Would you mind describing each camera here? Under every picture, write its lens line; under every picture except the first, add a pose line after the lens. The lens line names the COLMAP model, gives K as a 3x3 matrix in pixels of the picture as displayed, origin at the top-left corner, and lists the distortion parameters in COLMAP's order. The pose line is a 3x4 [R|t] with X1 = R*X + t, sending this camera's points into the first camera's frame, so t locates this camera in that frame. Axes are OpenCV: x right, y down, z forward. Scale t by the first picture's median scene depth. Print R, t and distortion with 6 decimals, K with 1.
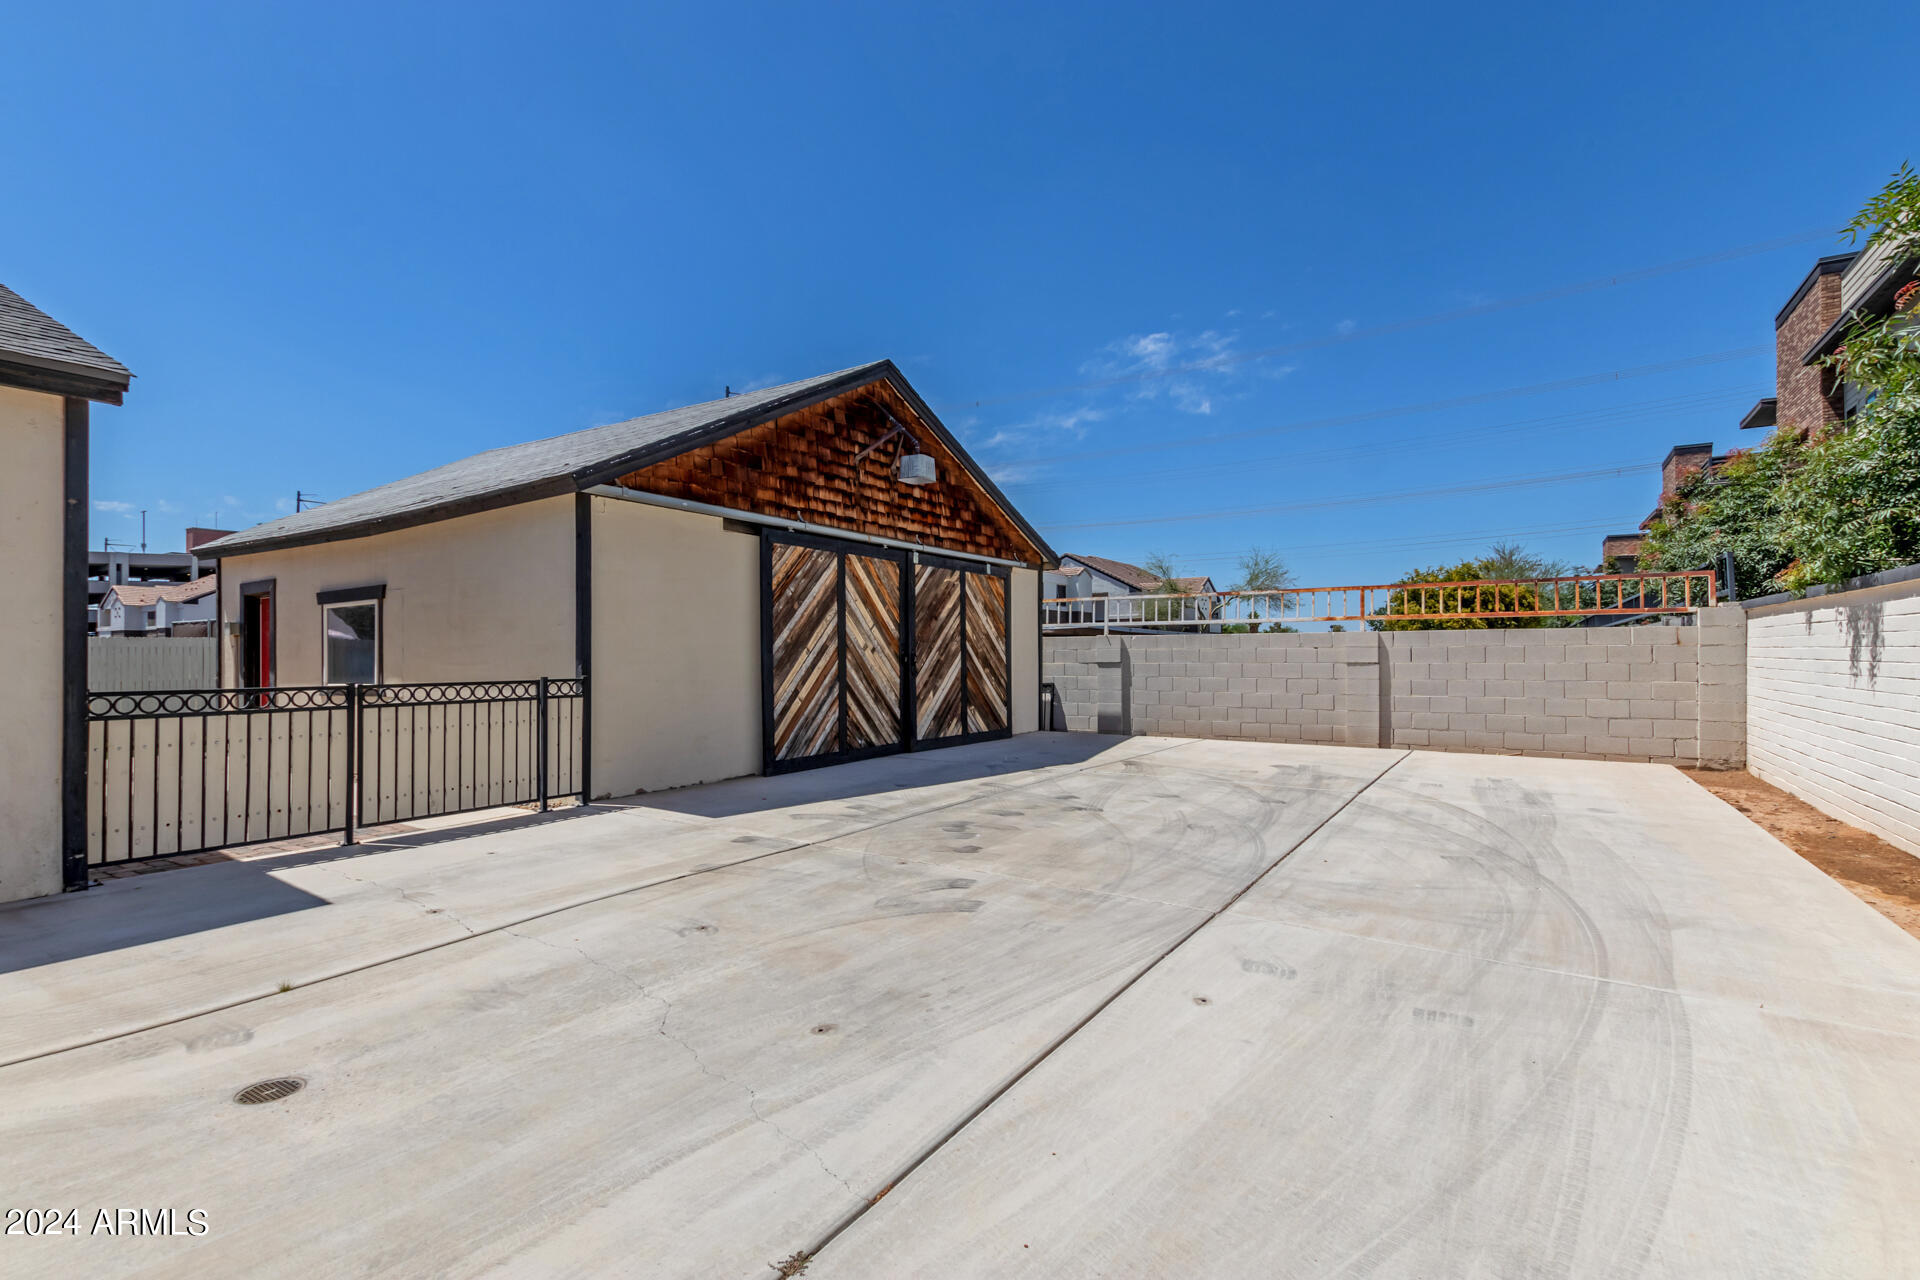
lens RADIAL K [[881.7, 0, 959.0], [0, 881.7, 649.1], [0, 0, 1]] dist [0.005661, -0.000576]
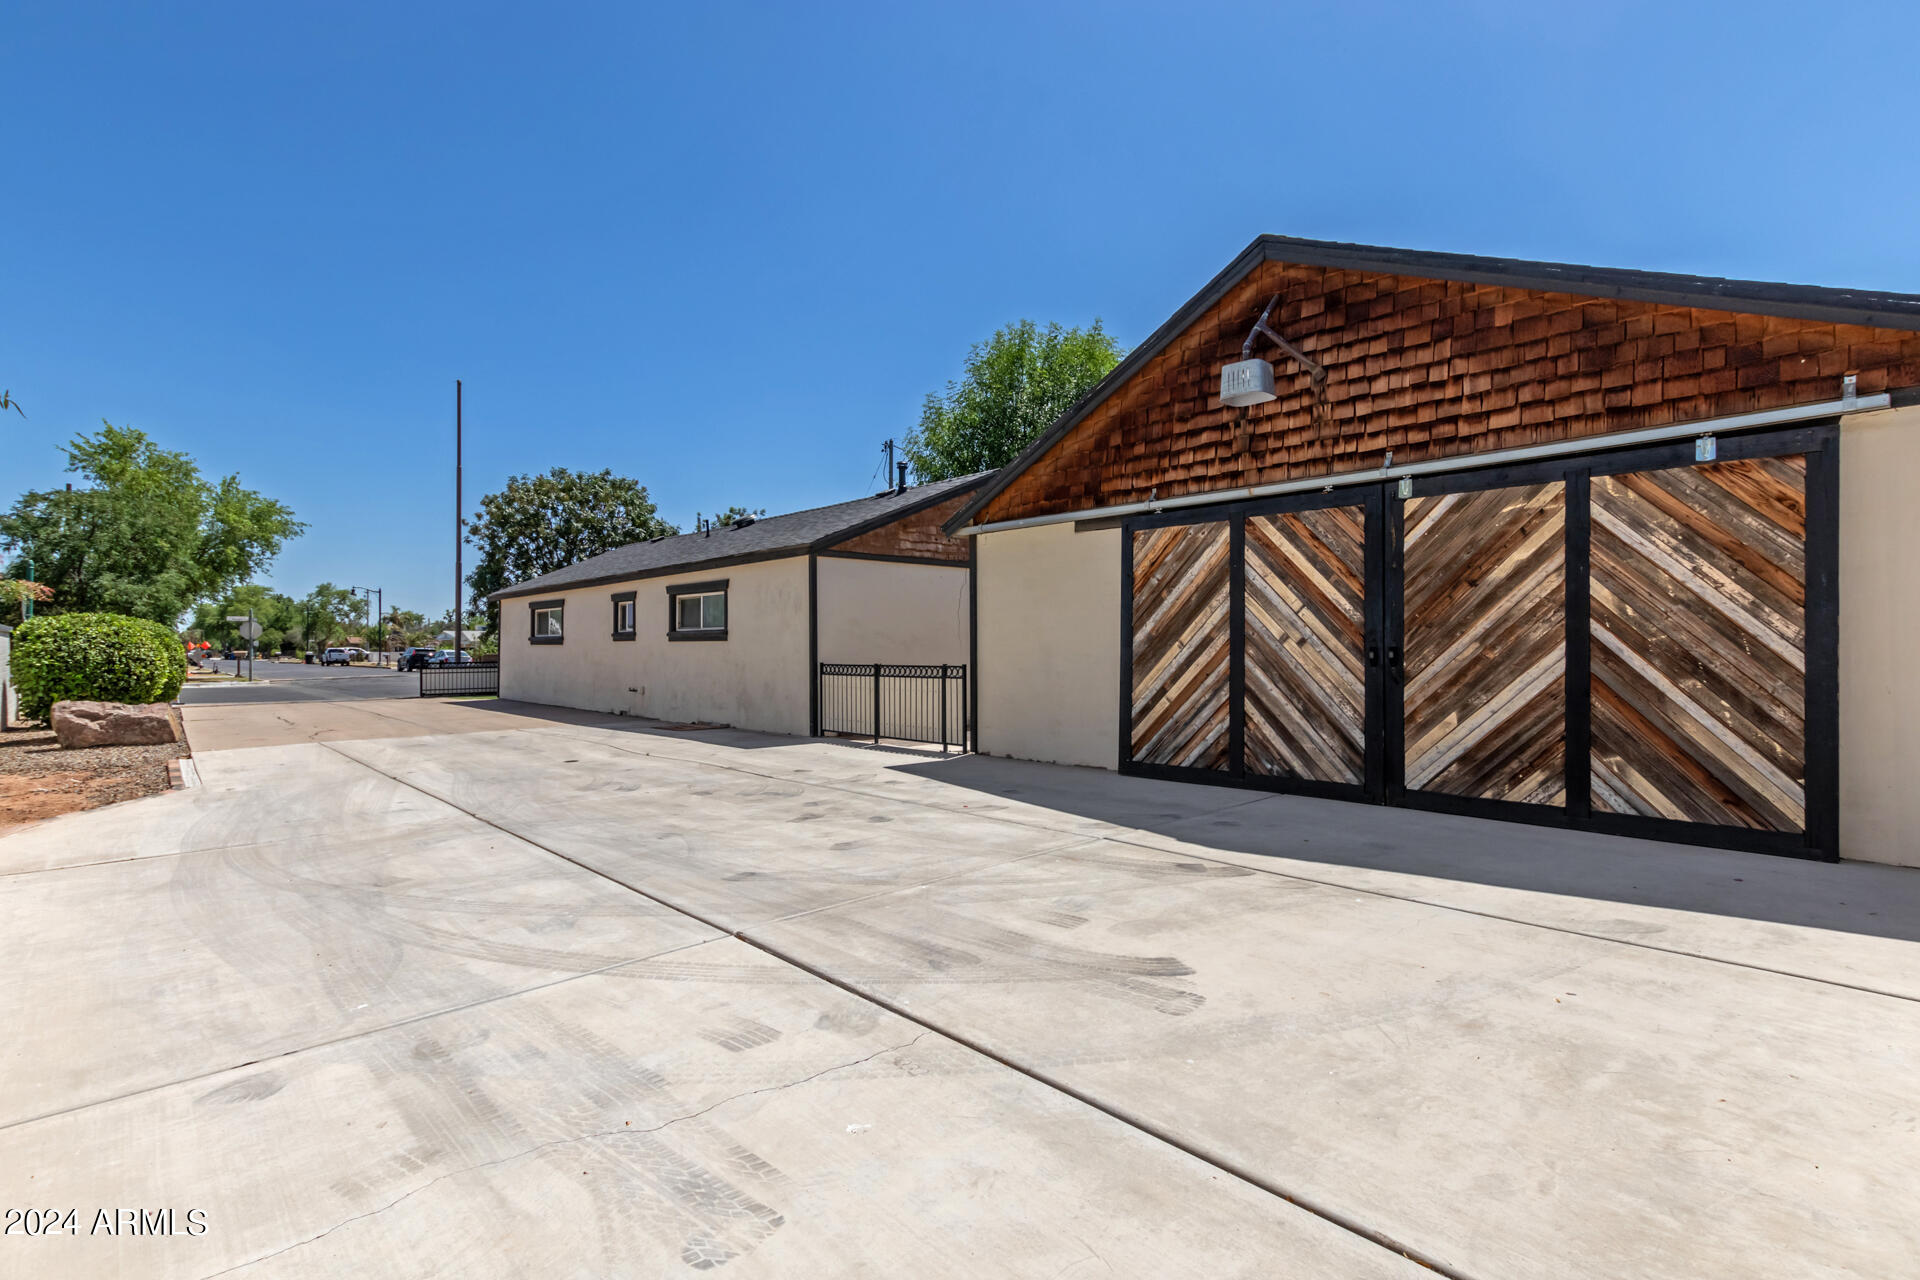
lens RADIAL K [[881.7, 0, 959.0], [0, 881.7, 649.1], [0, 0, 1]] dist [0.005661, -0.000576]
pose [[-0.232524, 0.001578, -0.972589, 0.660396], [0.009344, 0.999956, -0.000611, 0.004717], [0.972546, -0.009230, -0.232529, 0.907337]]
